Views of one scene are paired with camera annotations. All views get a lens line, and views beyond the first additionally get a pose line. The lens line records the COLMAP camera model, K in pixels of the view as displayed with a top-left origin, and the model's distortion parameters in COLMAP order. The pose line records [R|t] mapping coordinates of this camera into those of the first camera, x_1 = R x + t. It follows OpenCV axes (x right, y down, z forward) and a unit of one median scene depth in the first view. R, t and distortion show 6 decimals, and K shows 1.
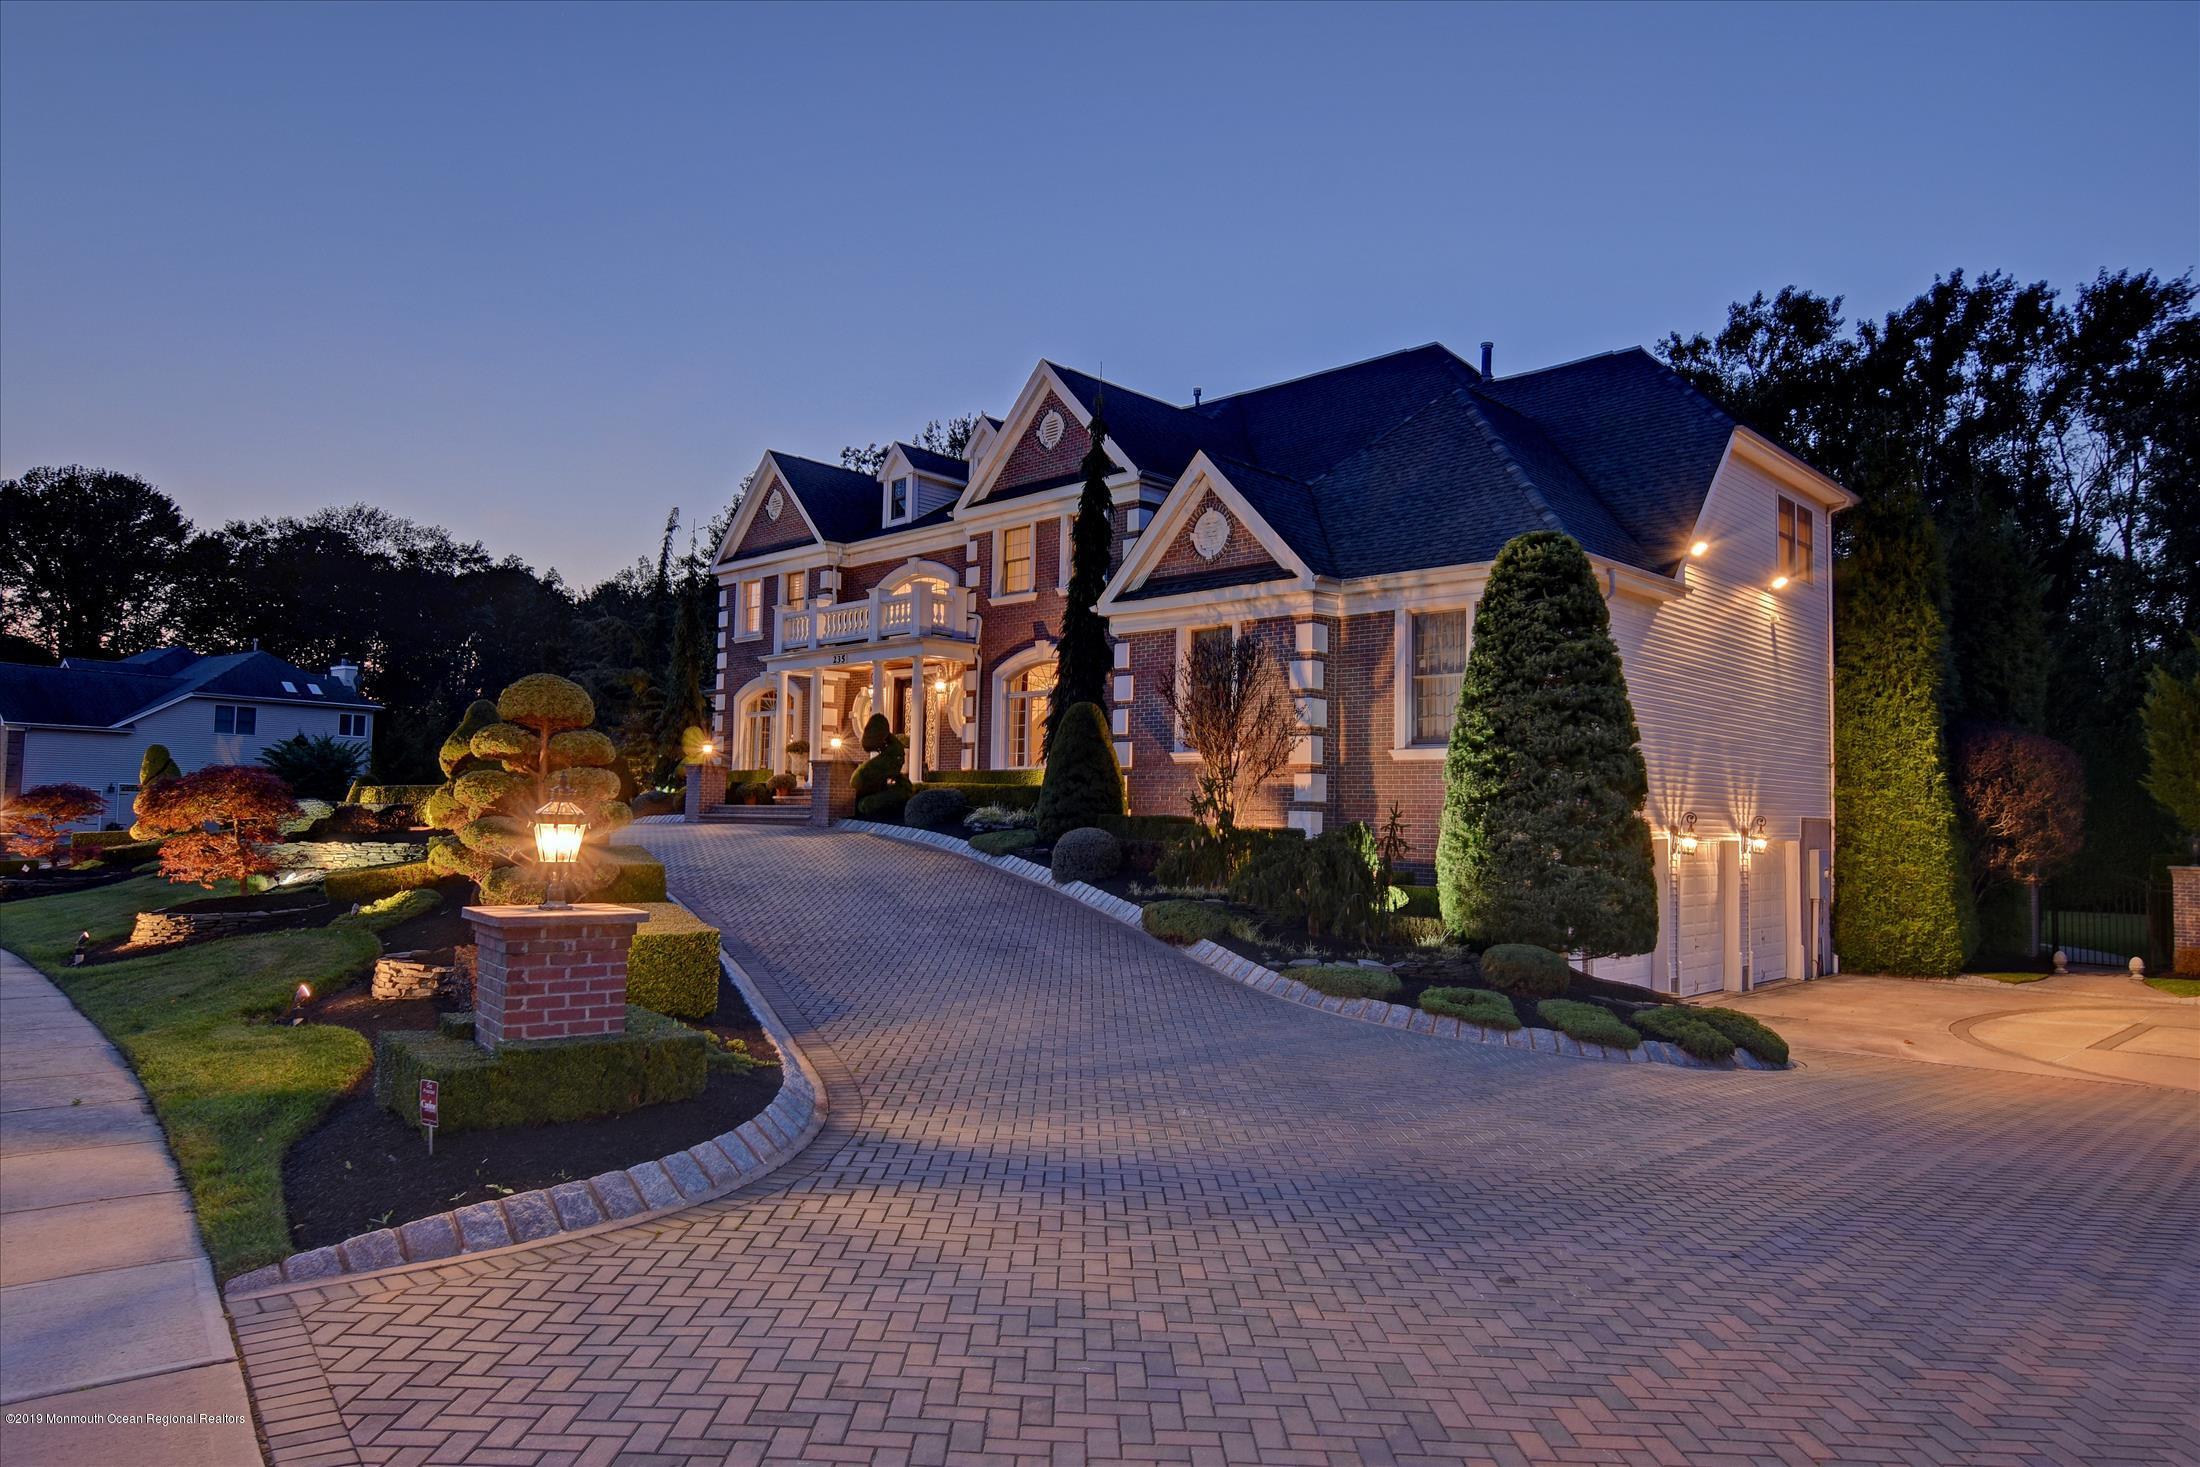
lens RADIAL K [[1388.0, 0, 1100.0], [0, 1388.0, 733.5], [0, 0, 1]] dist [-0.000892, -0.000233]
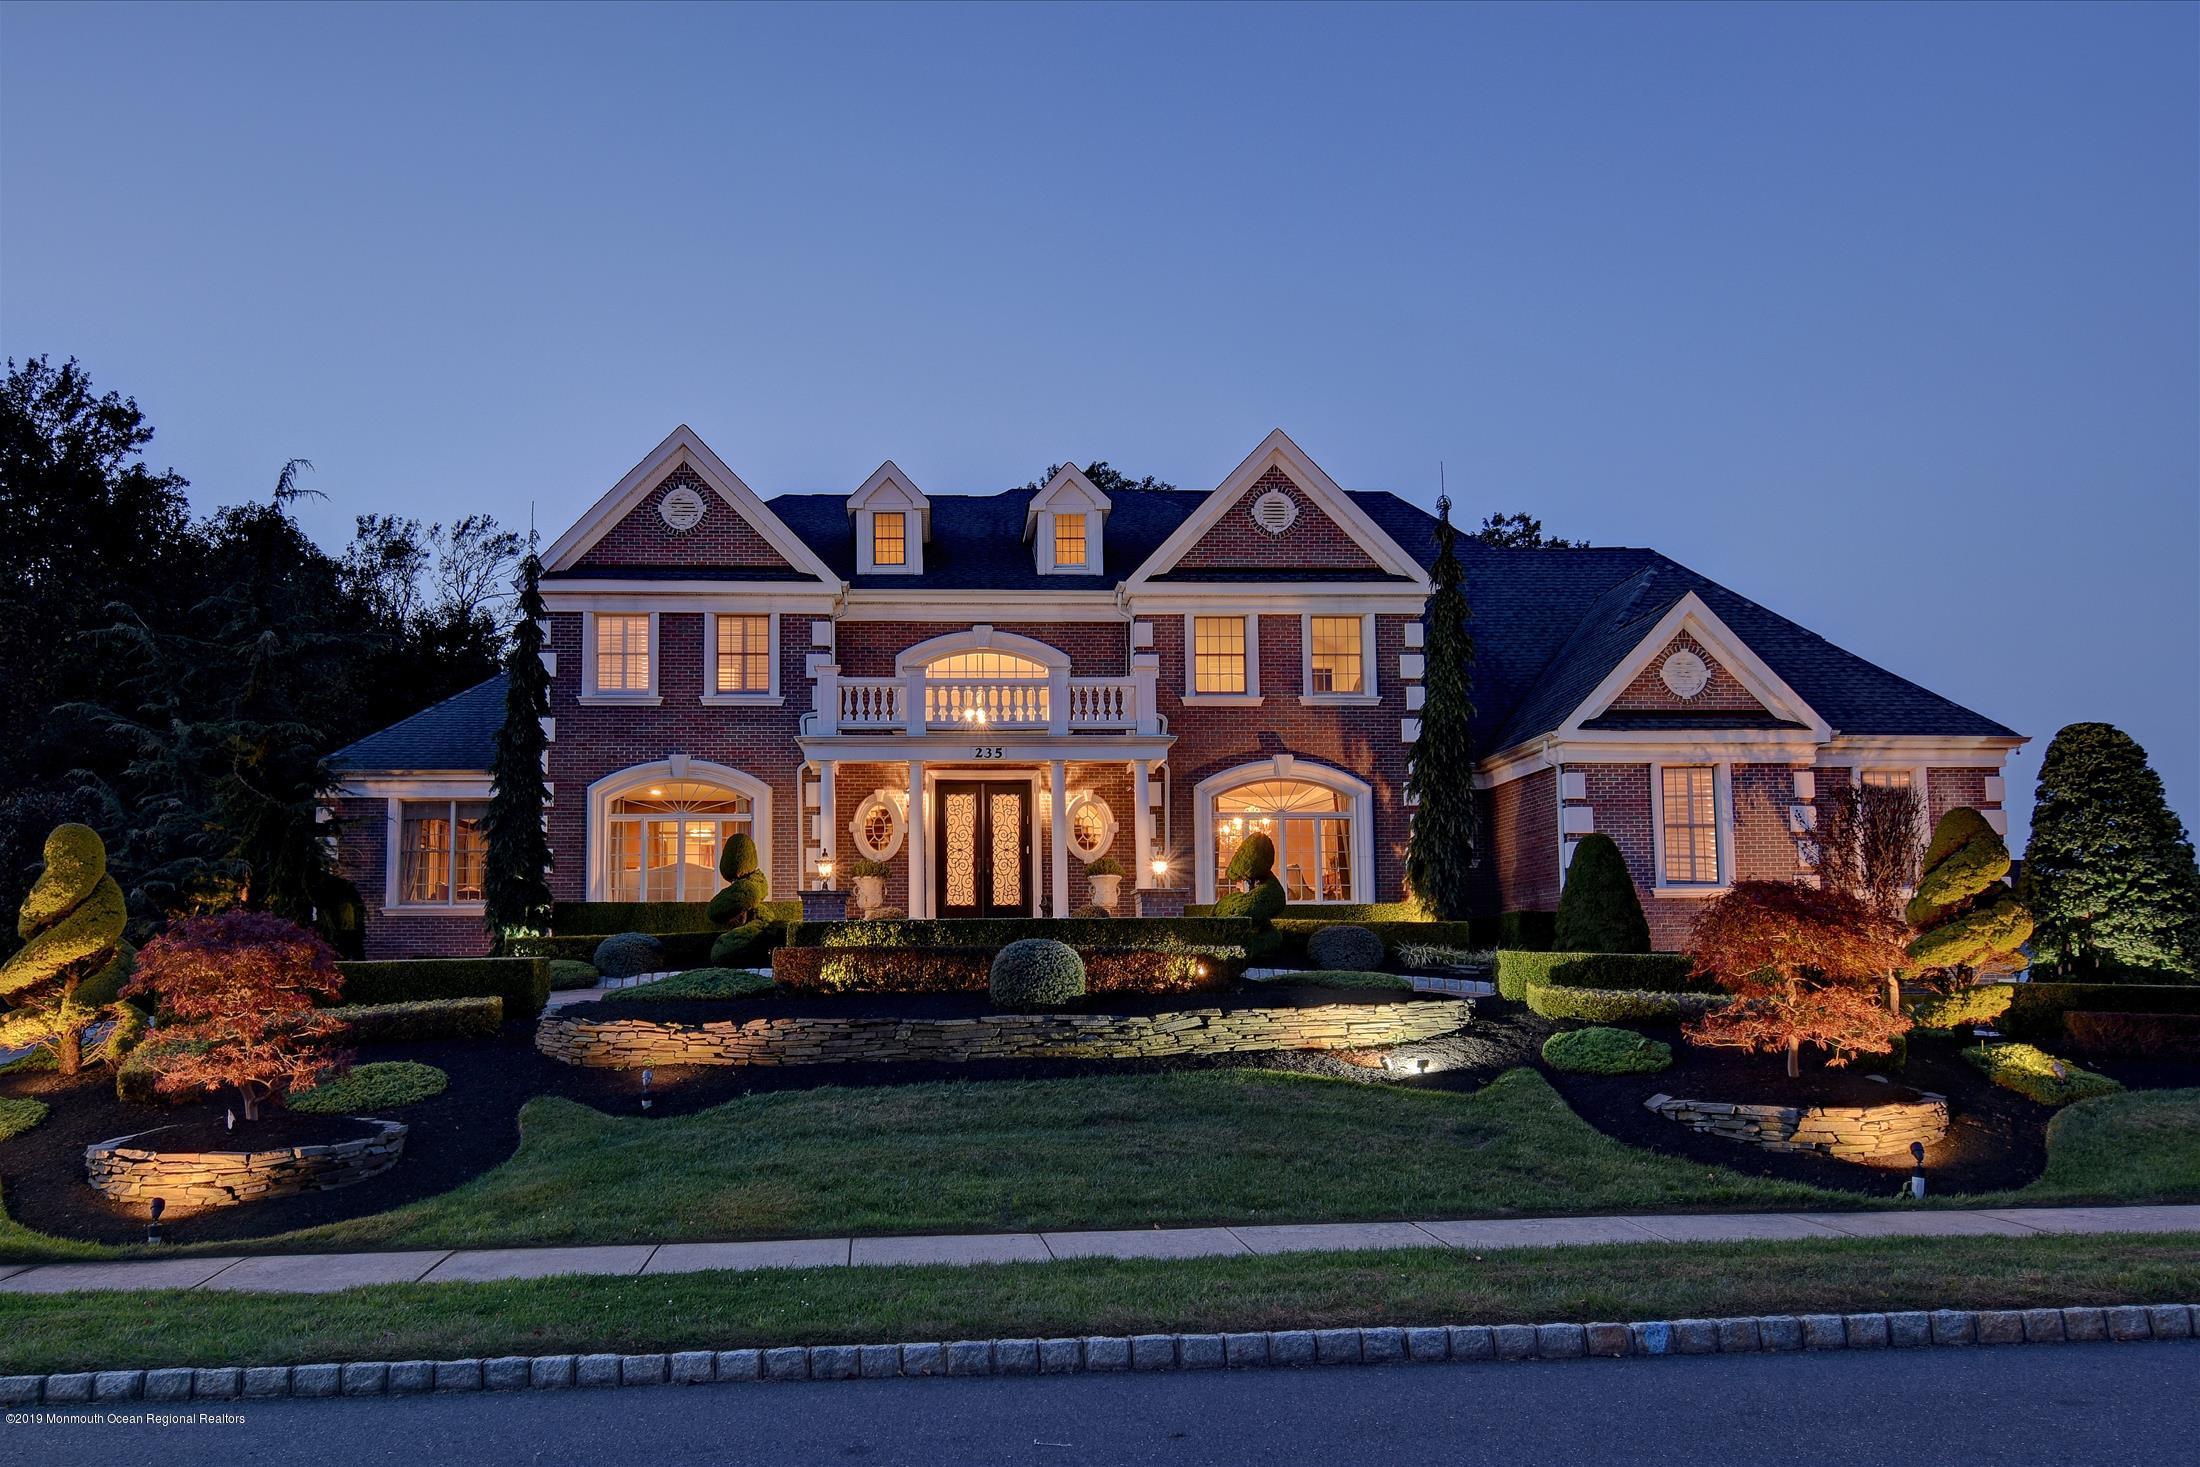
lens RADIAL K [[1750.3, 0, 1100.0], [0, 1750.3, 733.5], [0, 0, 1]] dist [-0.000064, -0.000271]
pose [[0.672465, 0.095759, 0.733908, -0.898251], [-0.025744, 0.994021, -0.106110, 0.036625], [-0.739681, 0.052462, 0.670909, 0.359064]]
